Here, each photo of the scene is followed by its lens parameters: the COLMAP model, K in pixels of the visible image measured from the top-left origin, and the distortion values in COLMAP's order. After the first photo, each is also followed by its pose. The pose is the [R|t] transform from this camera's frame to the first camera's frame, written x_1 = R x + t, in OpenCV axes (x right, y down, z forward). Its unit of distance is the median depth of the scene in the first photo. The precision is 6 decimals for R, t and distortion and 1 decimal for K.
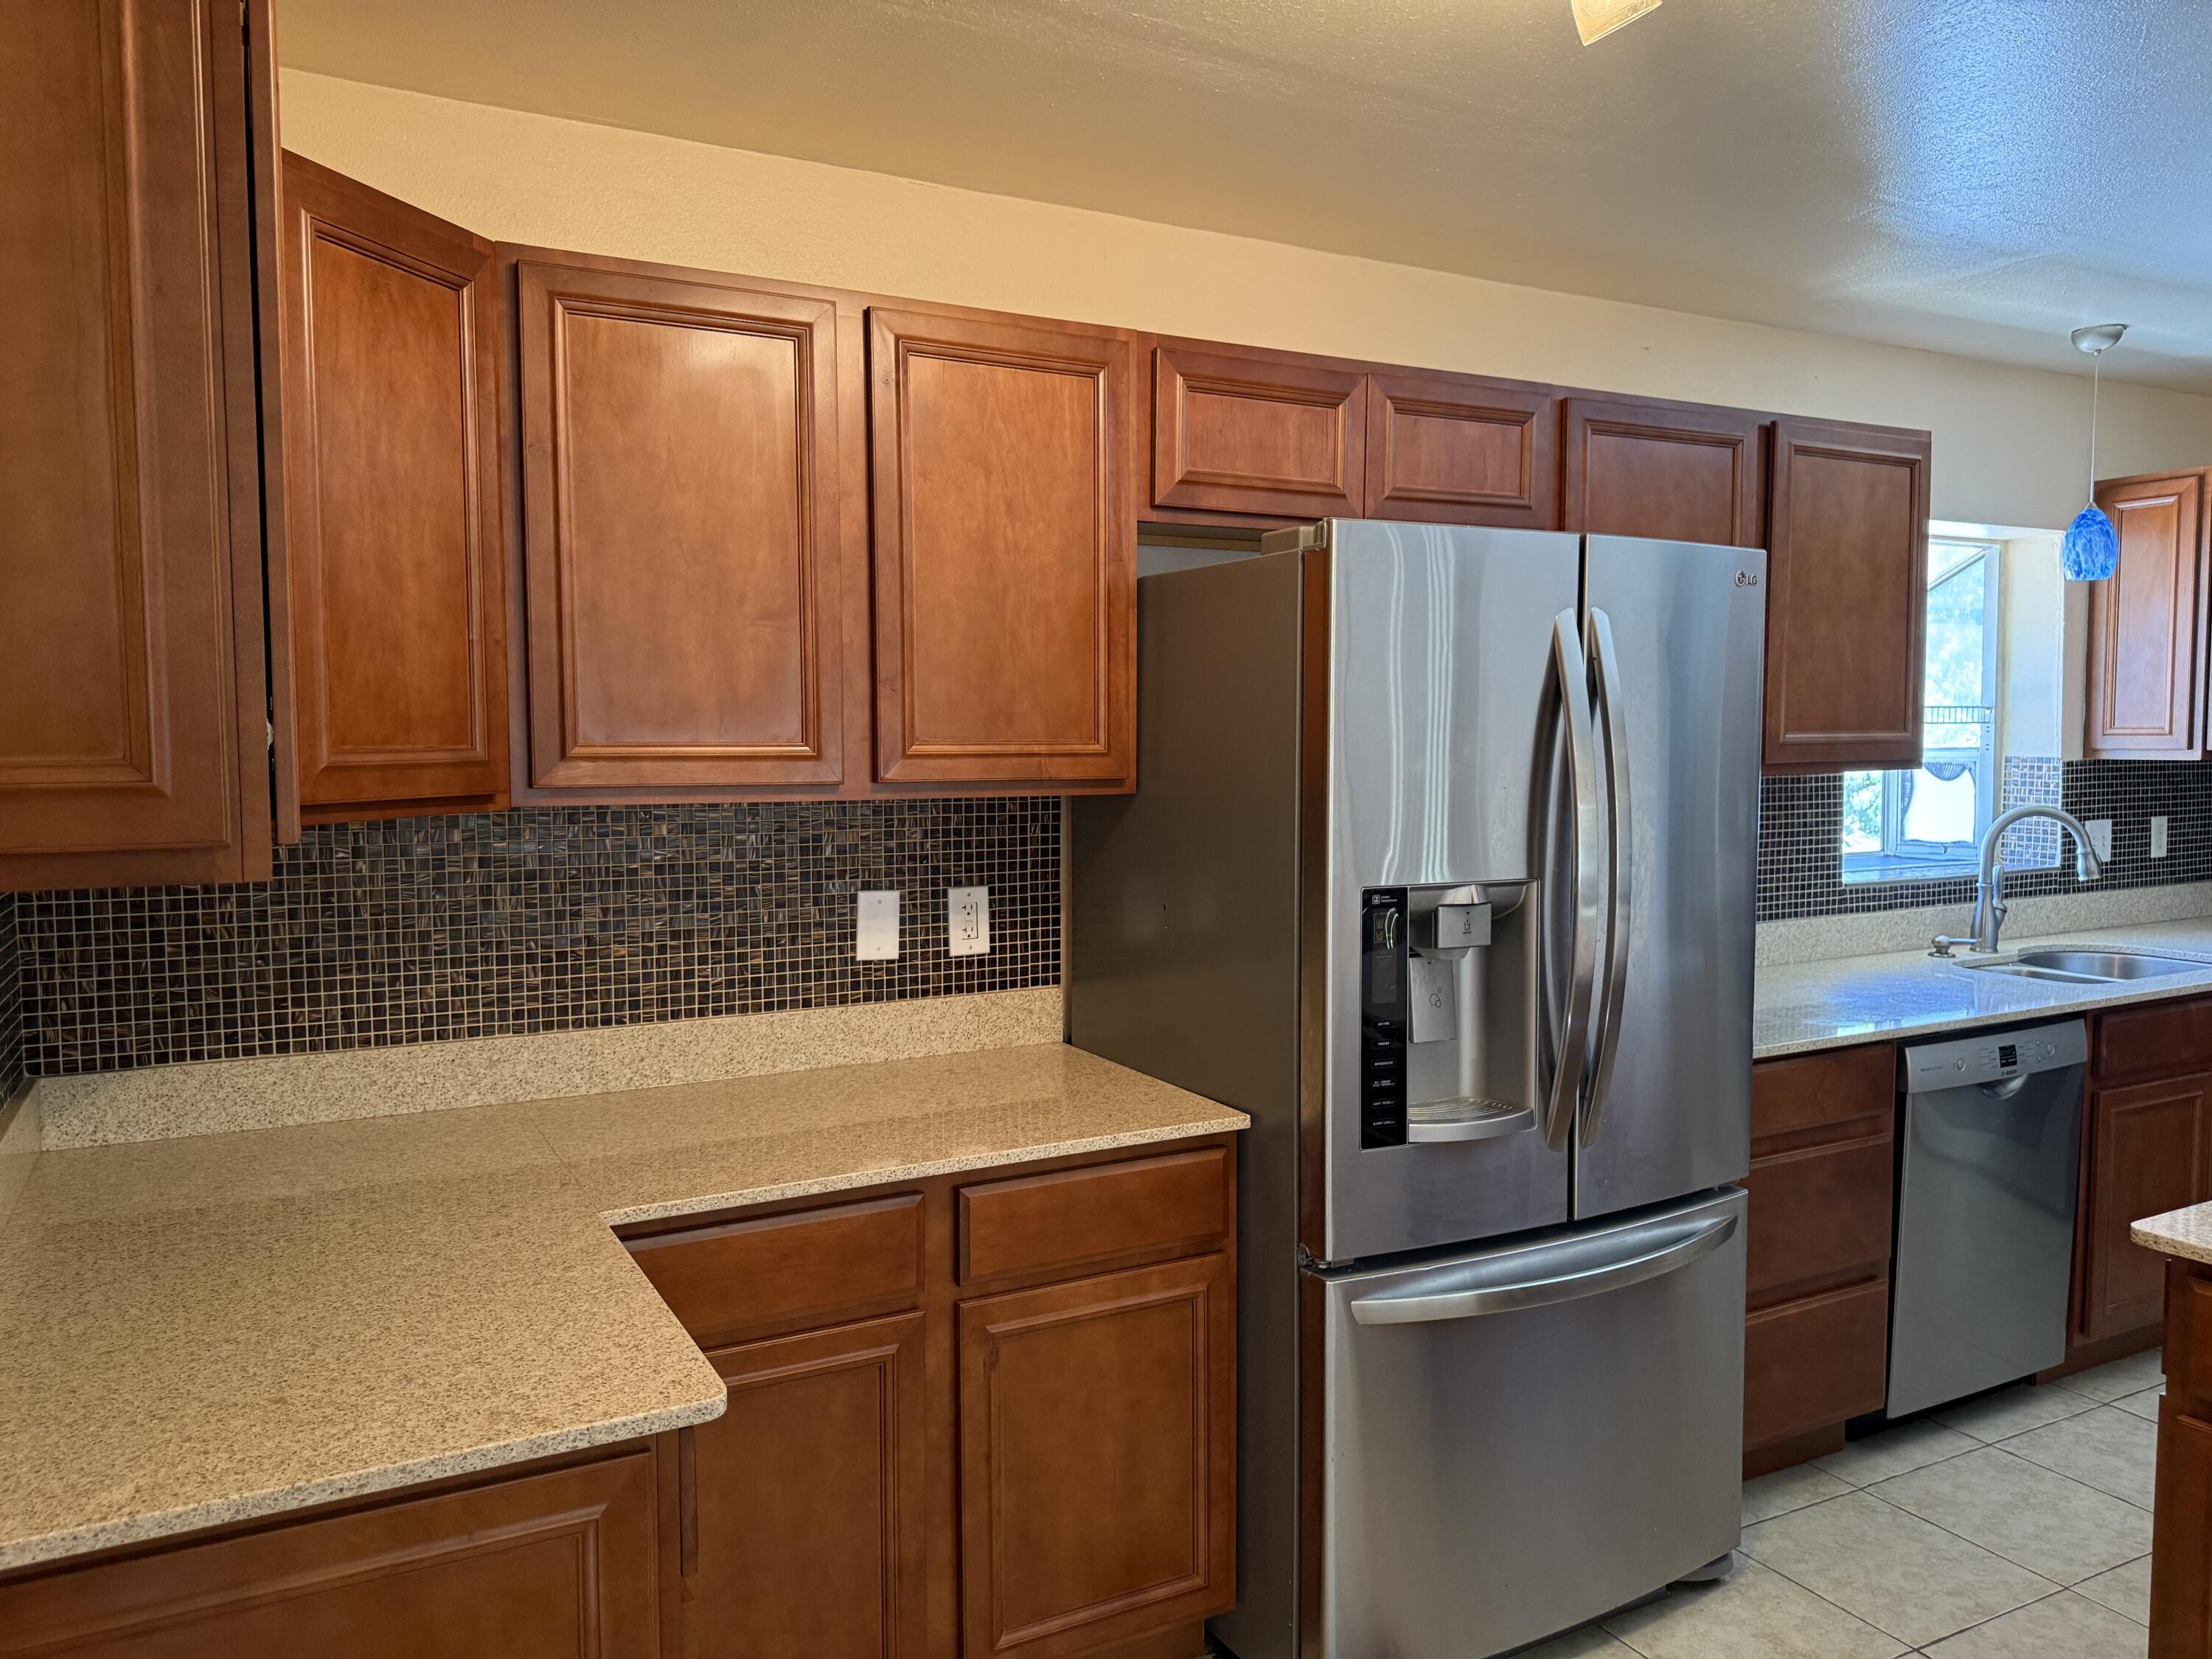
lens RADIAL K [[1620.3, 0, 1102.3], [0, 1620.3, 822.3], [0, 0, 1]] dist [0.032002, -0.053834]
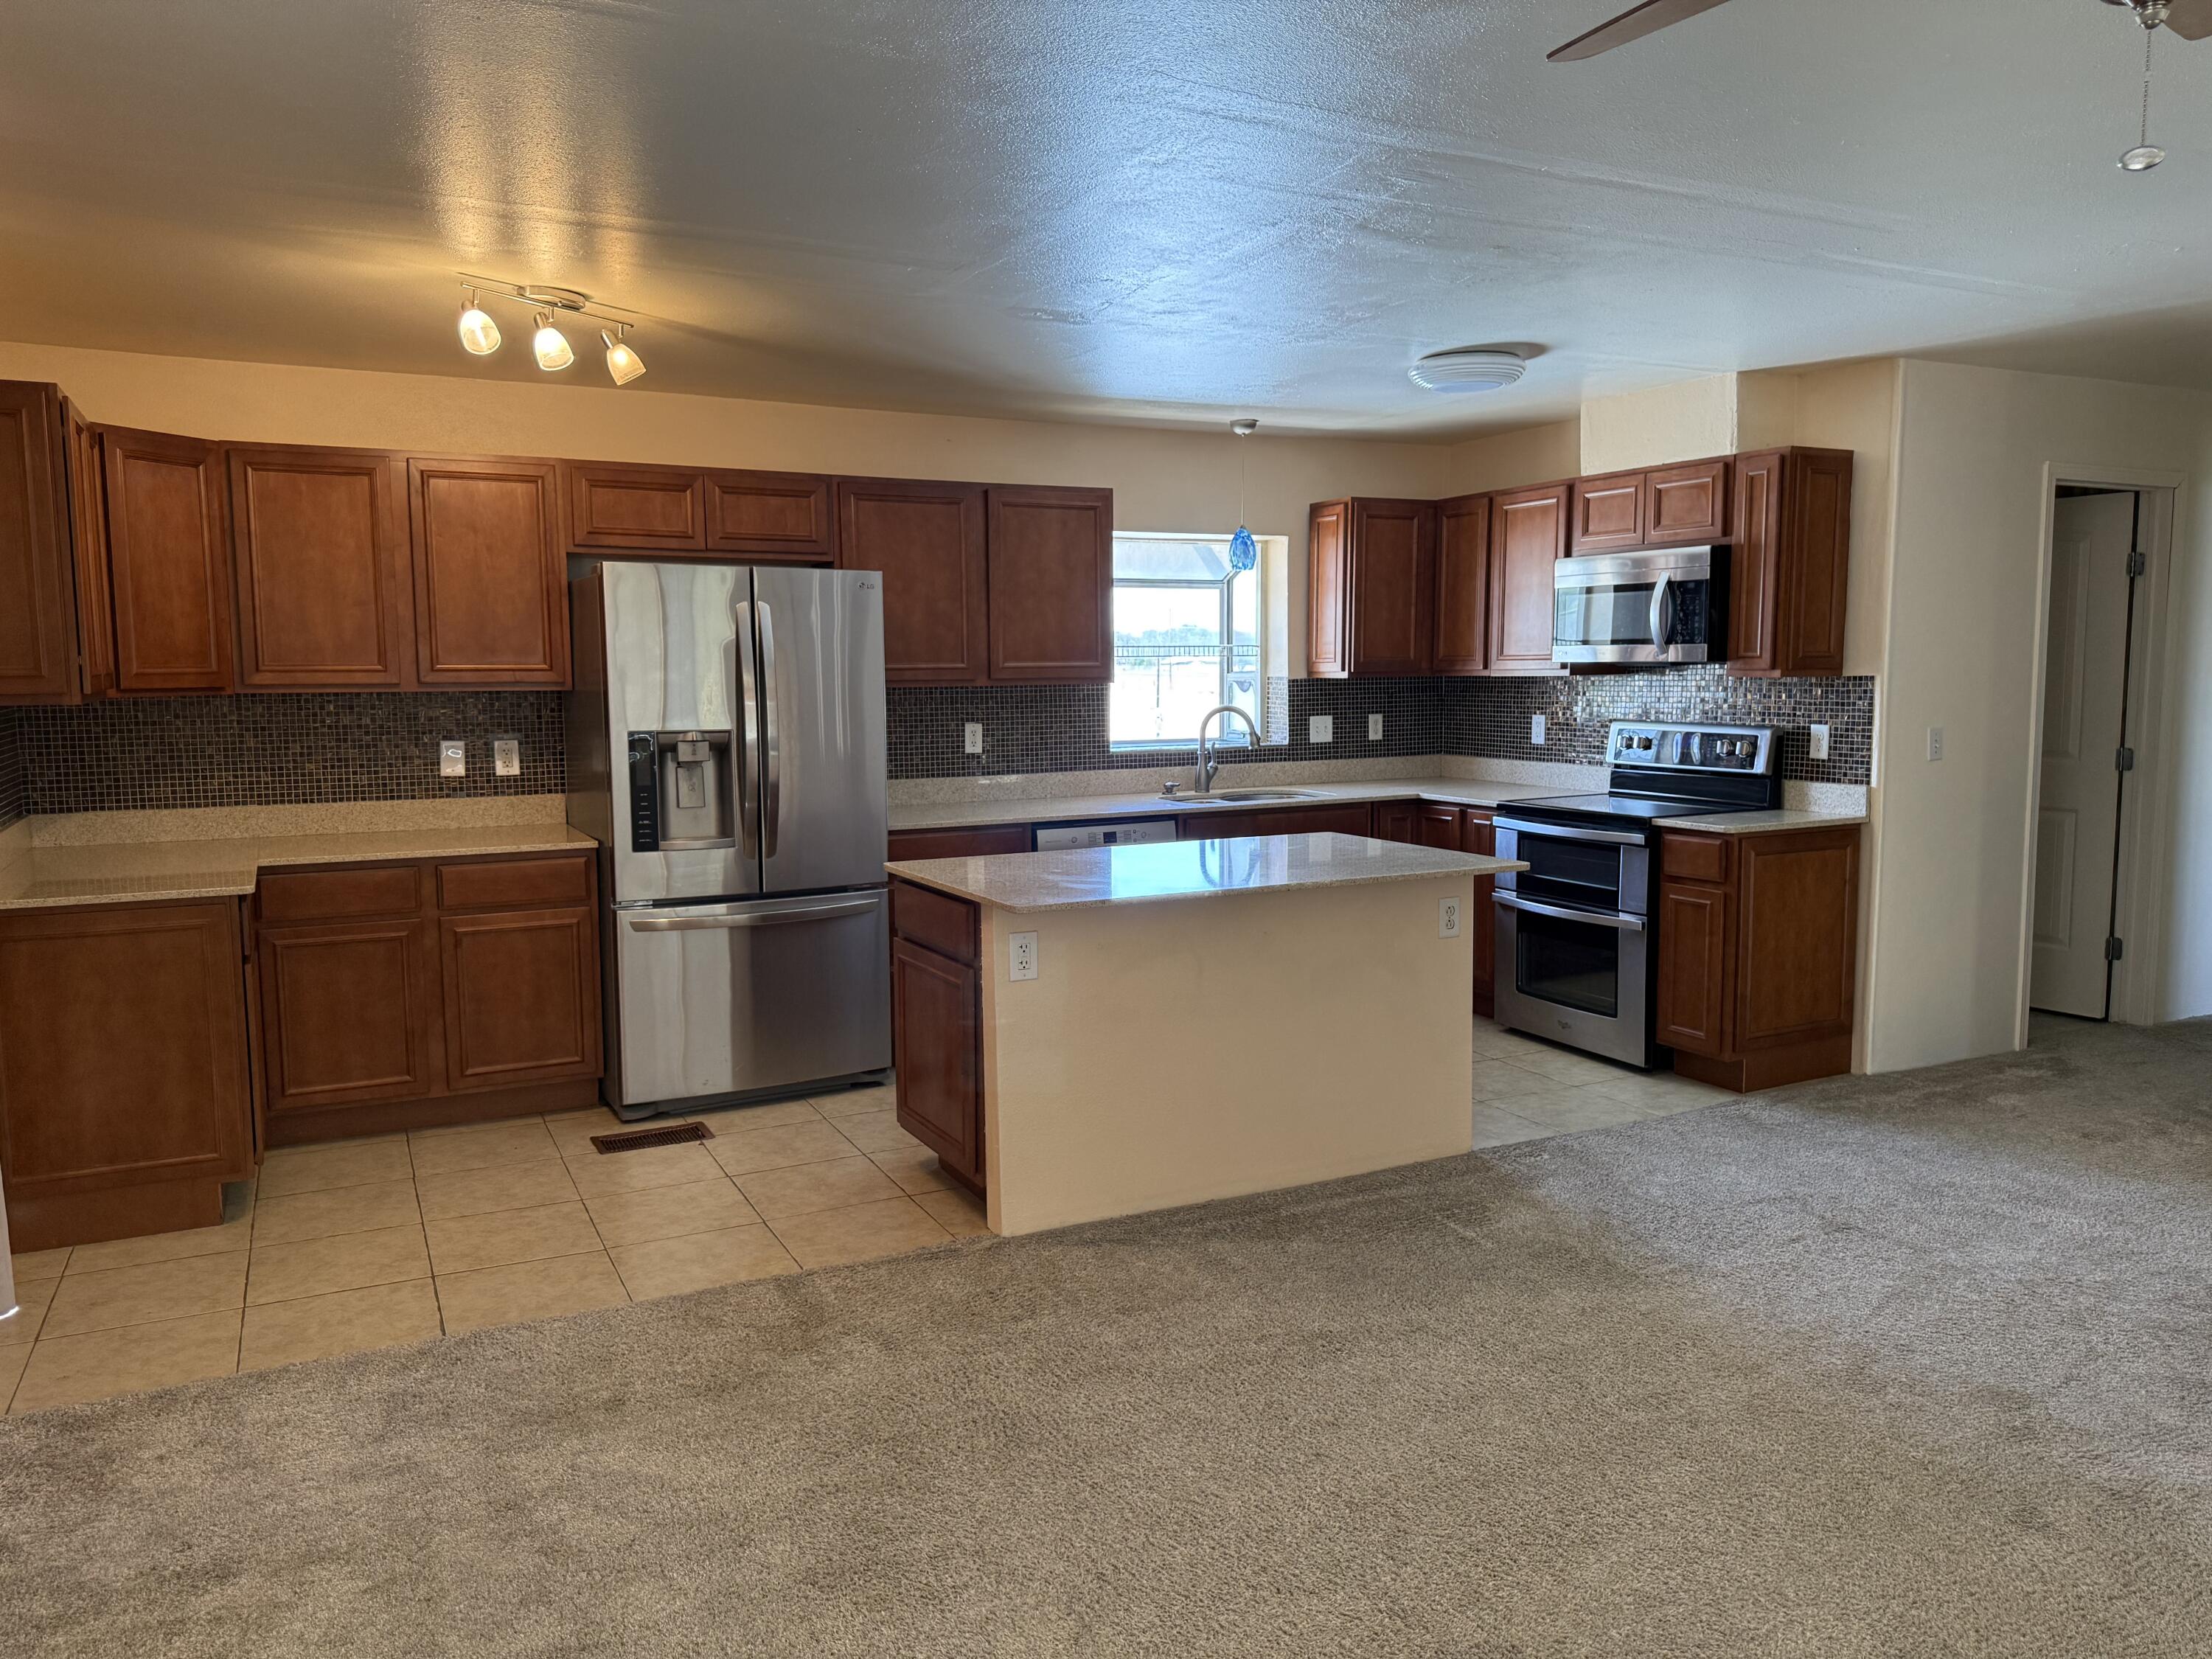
lens RADIAL K [[1627.2, 0, 1111.9], [0, 1627.2, 833.2], [0, 0, 1]] dist [-0.000494, -0.007140]
pose [[0.999904, 0.001057, -0.013807, 0.795037], [-0.000445, 0.999018, 0.044306, 0.076365], [0.013840, -0.044295, 0.998923, -1.114368]]
